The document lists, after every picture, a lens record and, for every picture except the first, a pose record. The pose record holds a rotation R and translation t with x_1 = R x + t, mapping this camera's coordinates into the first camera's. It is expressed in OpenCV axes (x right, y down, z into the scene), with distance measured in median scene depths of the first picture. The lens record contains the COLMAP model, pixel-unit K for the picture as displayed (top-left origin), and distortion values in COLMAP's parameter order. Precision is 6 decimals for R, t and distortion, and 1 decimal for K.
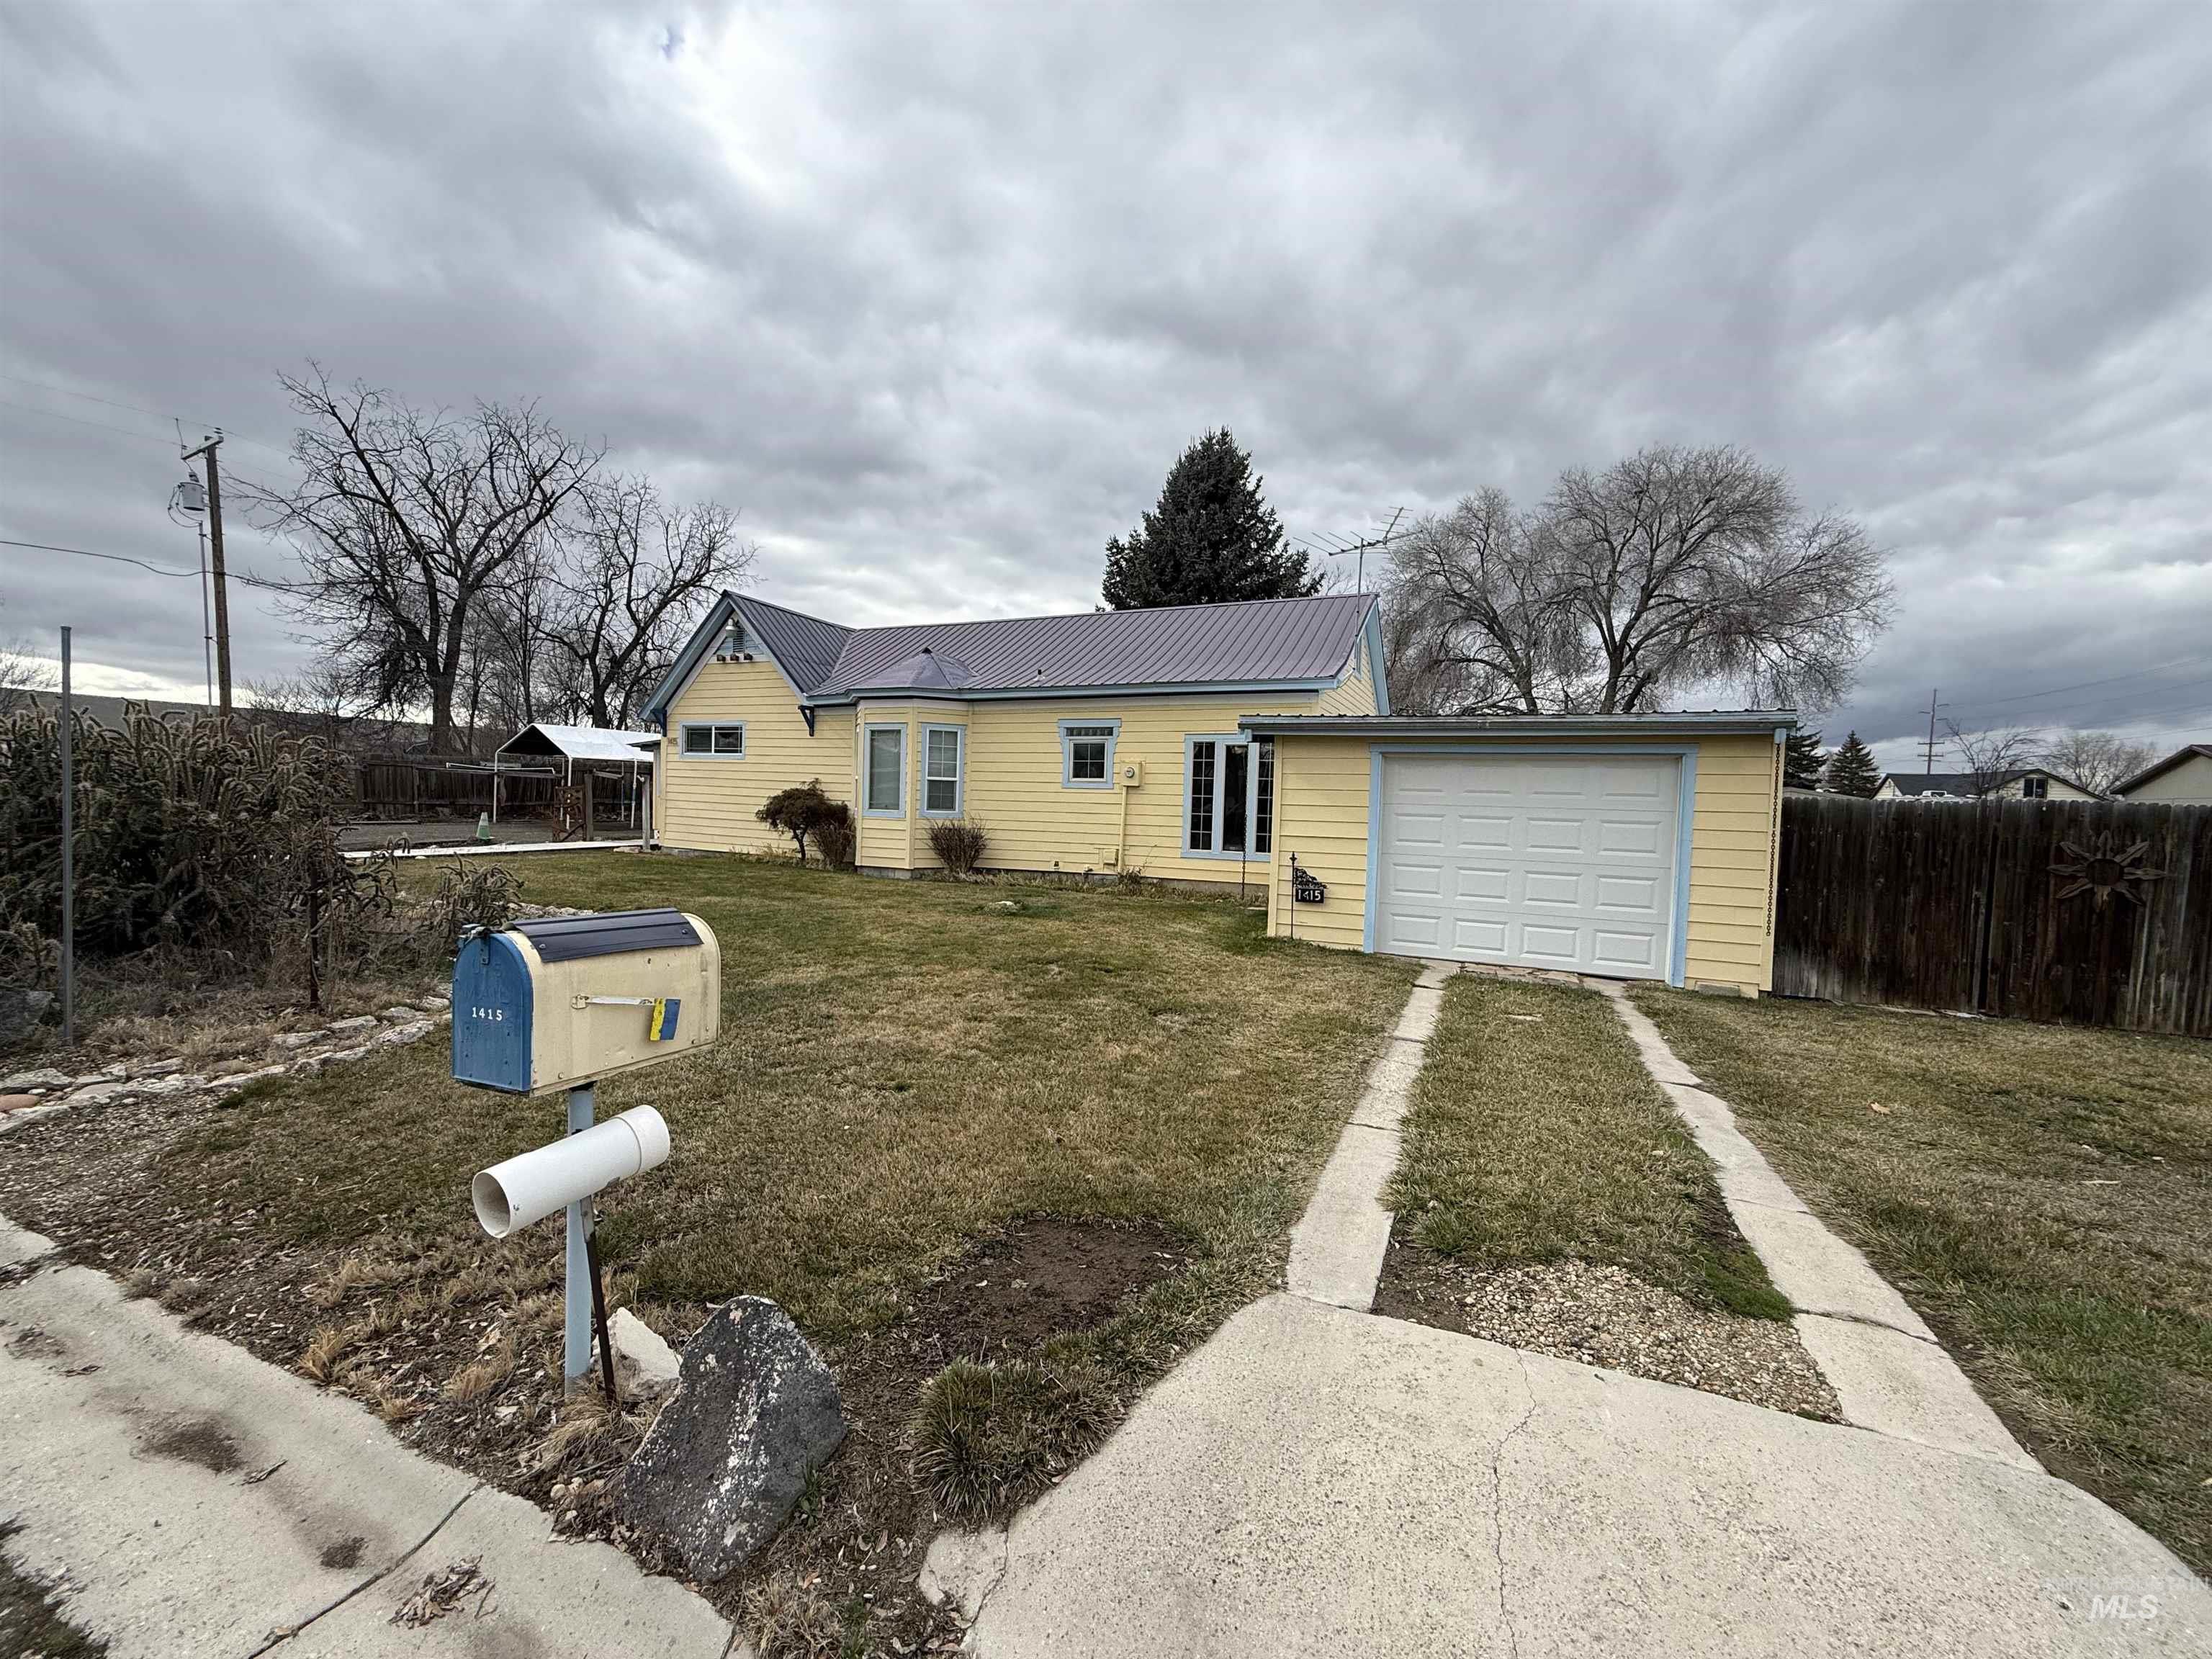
lens RADIAL K [[892.9, 0, 1065.3], [0, 892.9, 883.1], [0, 0, 1]] dist [-0.001274, -0.000194]
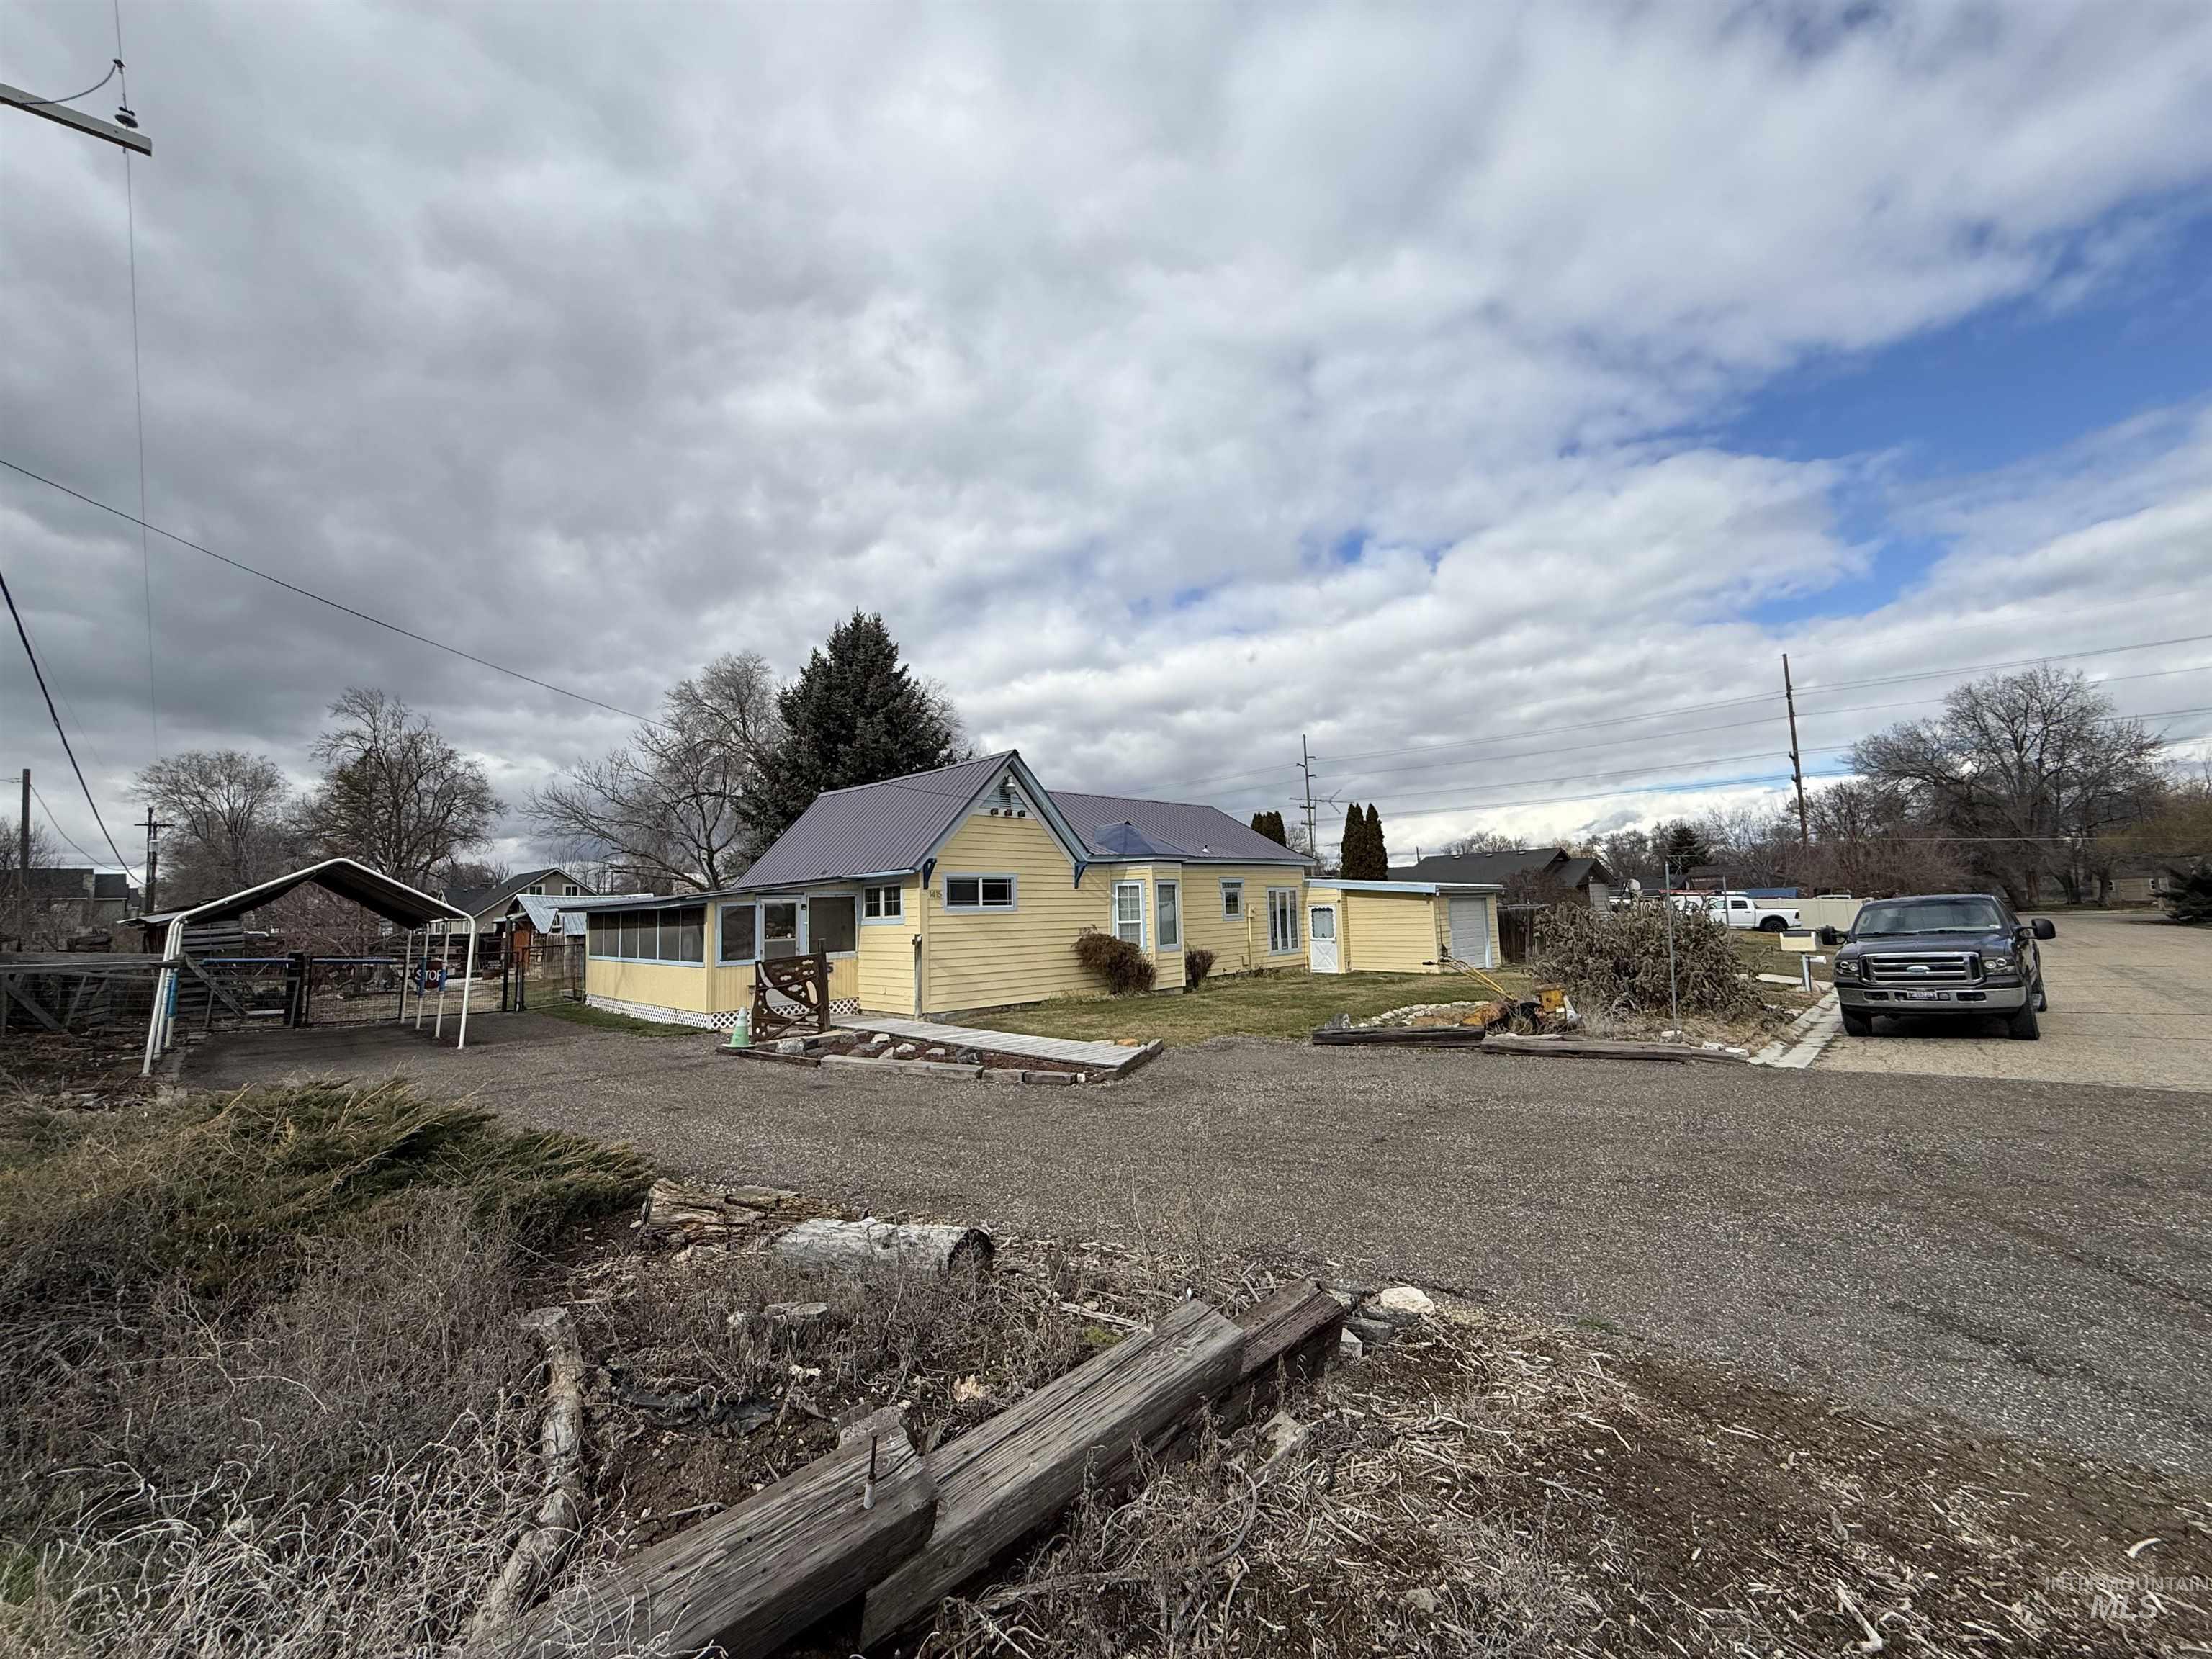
lens RADIAL K [[879.4, 0, 1098.9], [0, 879.4, 830.5], [0, 0, 1]] dist [0.001231, -0.000003]
pose [[0.324429, 0.044619, 0.944857, -1.492649], [0.128673, 0.987520, -0.090815, -0.146377], [-0.937117, 0.151040, 0.314639, 0.675422]]
